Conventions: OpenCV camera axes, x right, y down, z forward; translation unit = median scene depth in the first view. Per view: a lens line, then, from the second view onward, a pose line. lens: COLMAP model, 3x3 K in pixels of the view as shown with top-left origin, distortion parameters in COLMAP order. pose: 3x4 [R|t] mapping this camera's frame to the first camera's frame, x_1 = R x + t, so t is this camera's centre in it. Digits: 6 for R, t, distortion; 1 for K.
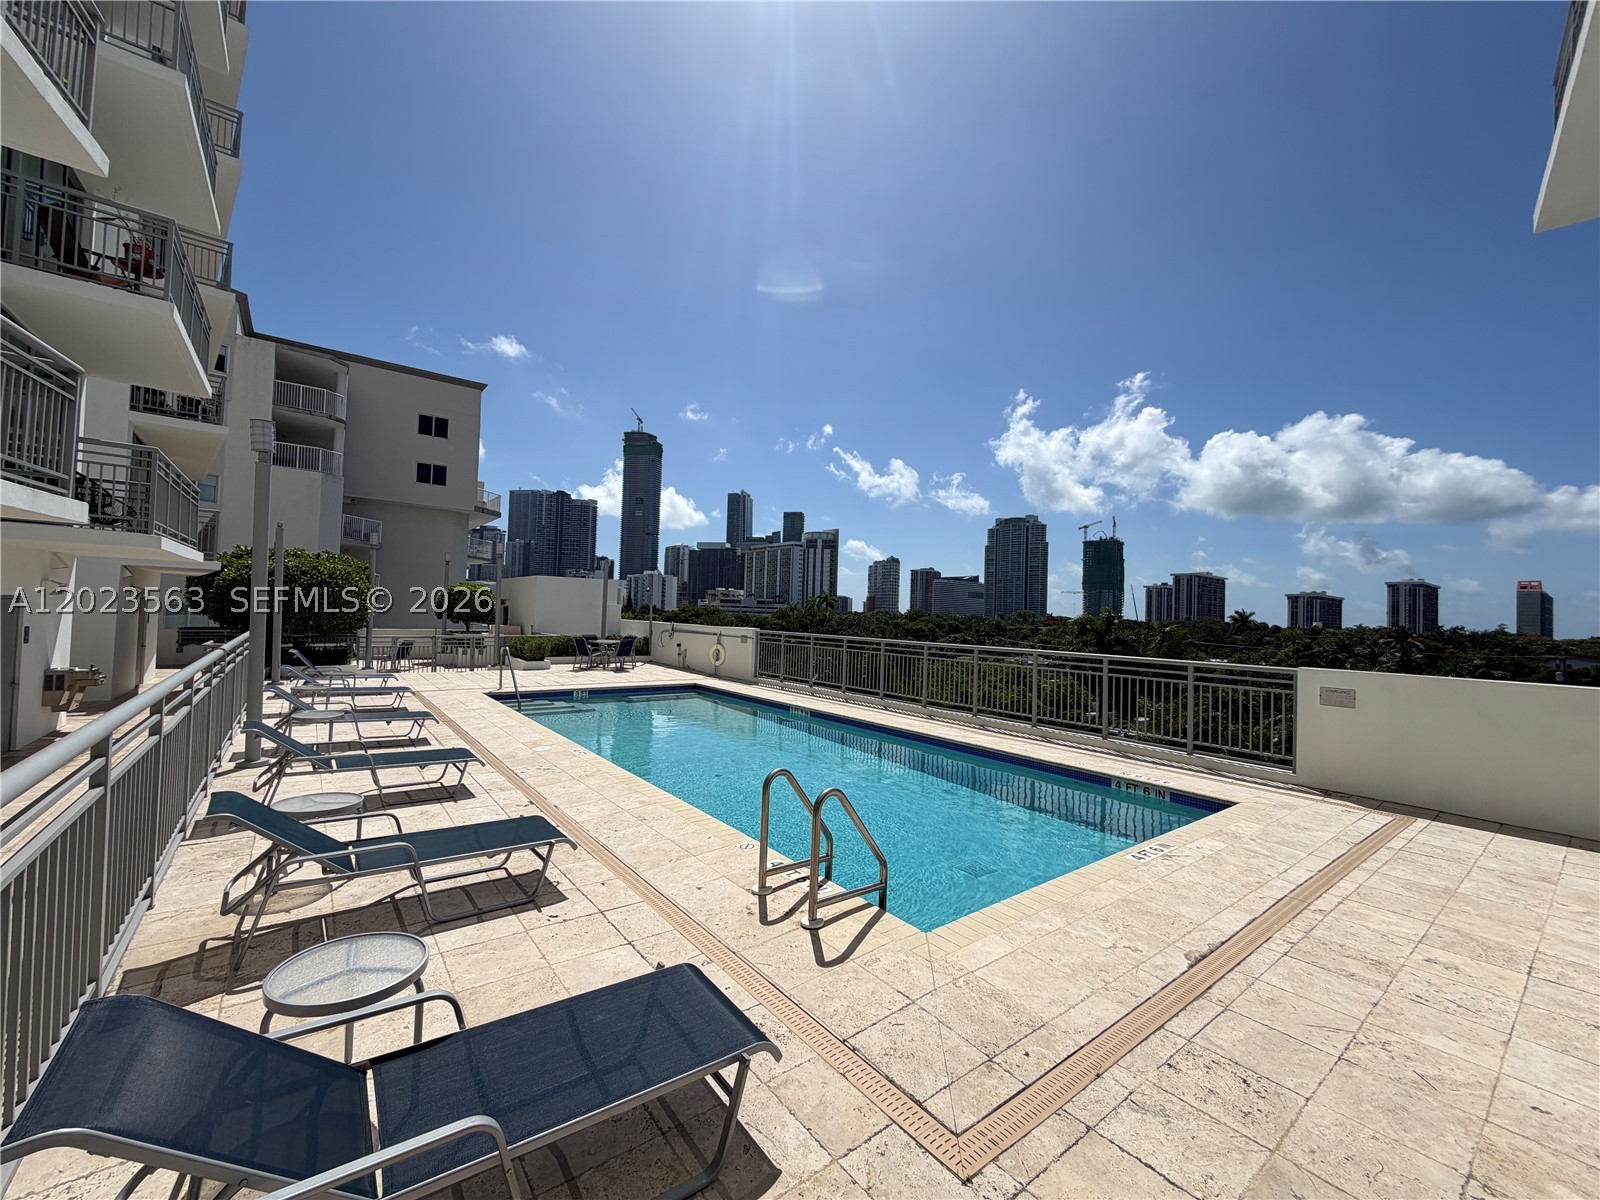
lens RADIAL K [[638.9, 0, 794.6], [0, 638.9, 599.9], [0, 0, 1]] dist [-0.000388, -0.000552]
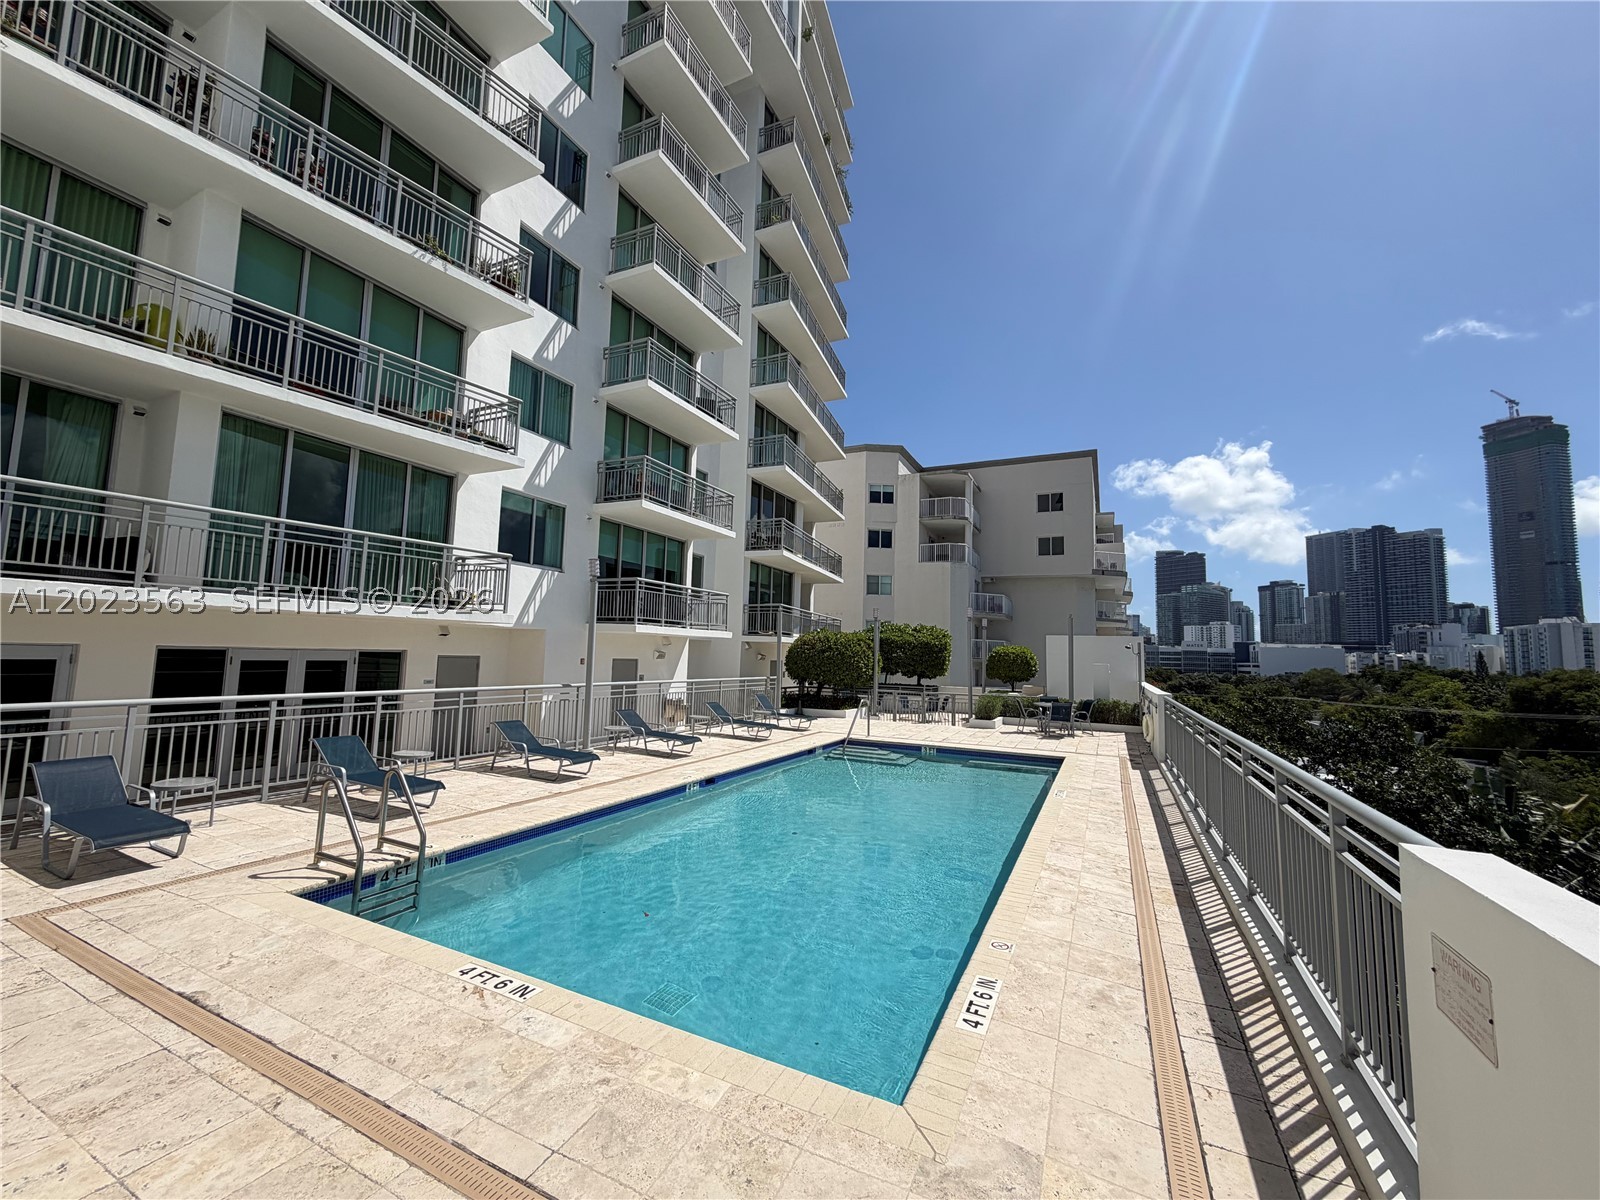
lens RADIAL K [[688.8, 0, 881.8], [0, 688.8, 597.4], [0, 0, 1]] dist [-0.000341, -0.000205]
pose [[0.445221, -0.098002, -0.890041, 1.423420], [0.006906, 0.994339, -0.106032, 0.045593], [0.895394, 0.041061, 0.443377, 0.982538]]
